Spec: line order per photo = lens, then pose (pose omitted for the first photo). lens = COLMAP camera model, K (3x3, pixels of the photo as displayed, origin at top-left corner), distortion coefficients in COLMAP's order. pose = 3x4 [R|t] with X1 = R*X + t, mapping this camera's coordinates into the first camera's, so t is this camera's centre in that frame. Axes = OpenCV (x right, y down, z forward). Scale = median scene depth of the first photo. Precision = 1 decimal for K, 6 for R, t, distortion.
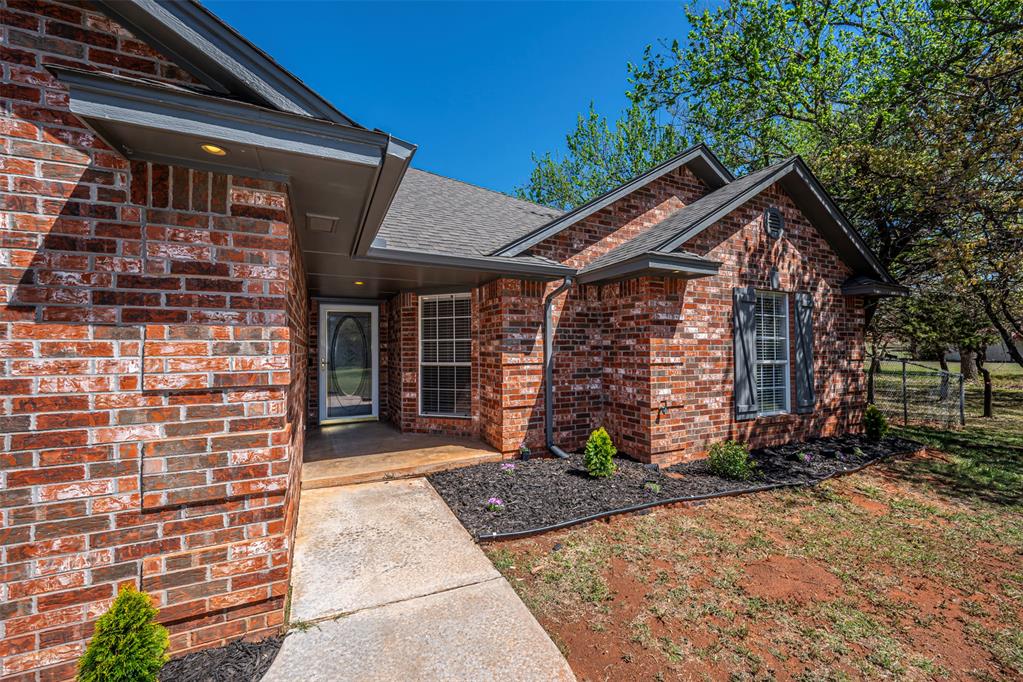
lens RADIAL K [[403.9, 0, 511.5], [0, 403.9, 341.0], [0, 0, 1]] dist [0.001110, 0.000159]
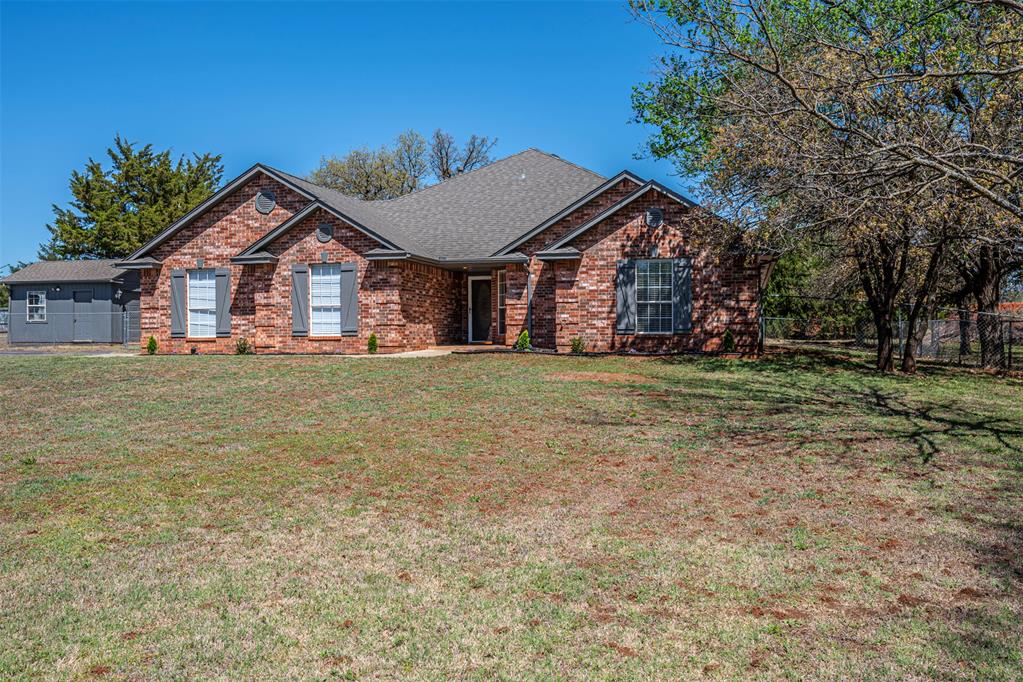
lens RADIAL K [[884.4, 0, 511.5], [0, 884.4, 341.0], [0, 0, 1]] dist [-0.004547, 0.002132]
pose [[0.764386, 0.005524, -0.644736, 2.803028], [0.015026, 0.999539, 0.026377, 0.119535], [0.644584, -0.029850, 0.763951, -2.381689]]
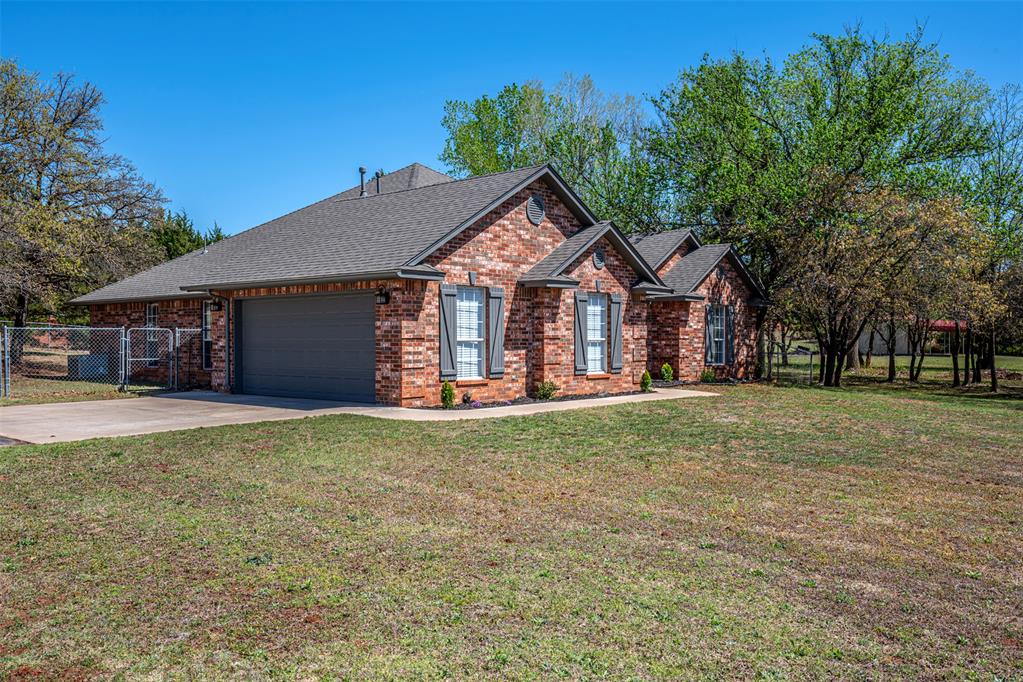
lens RADIAL K [[884.4, 0, 511.5], [0, 884.4, 341.0], [0, 0, 1]] dist [-0.004547, 0.002132]
pose [[0.917470, 0.007963, 0.397725, -2.355965], [-0.017273, 0.999654, 0.019830, -0.012920], [-0.397430, -0.025064, 0.917290, -3.023101]]
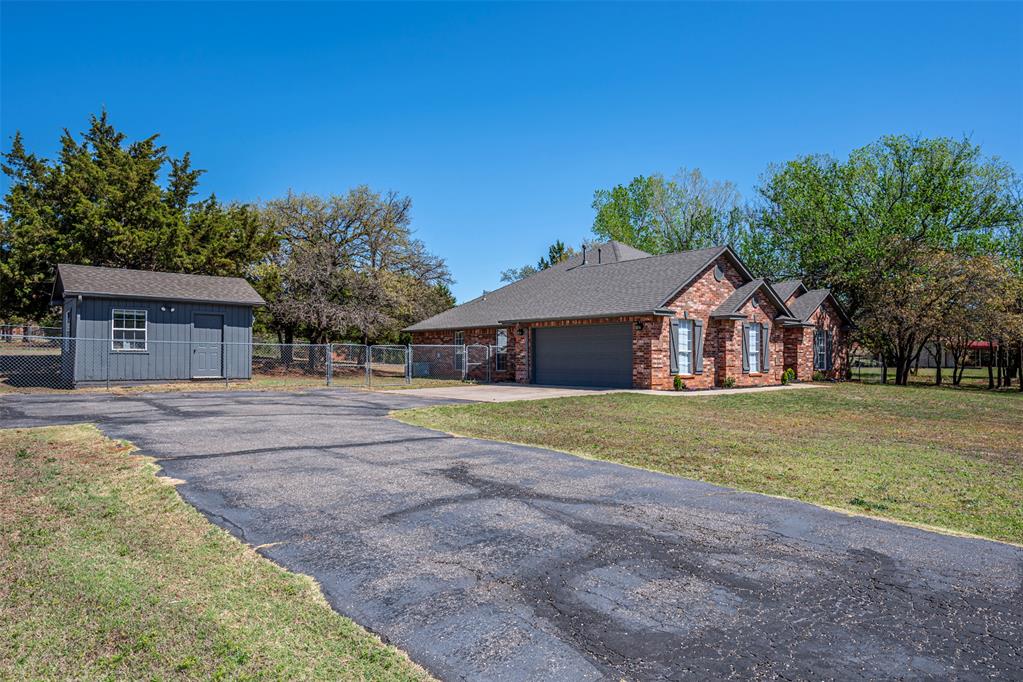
lens RADIAL K [[659.9, 0, 511.5], [0, 659.9, 341.0], [0, 0, 1]] dist [-0.000277, -0.000937]
pose [[0.966829, 0.015588, 0.254950, -3.269647], [-0.014695, 0.999877, -0.005405, 0.024391], [-0.255003, 0.001479, 0.966939, -3.643451]]
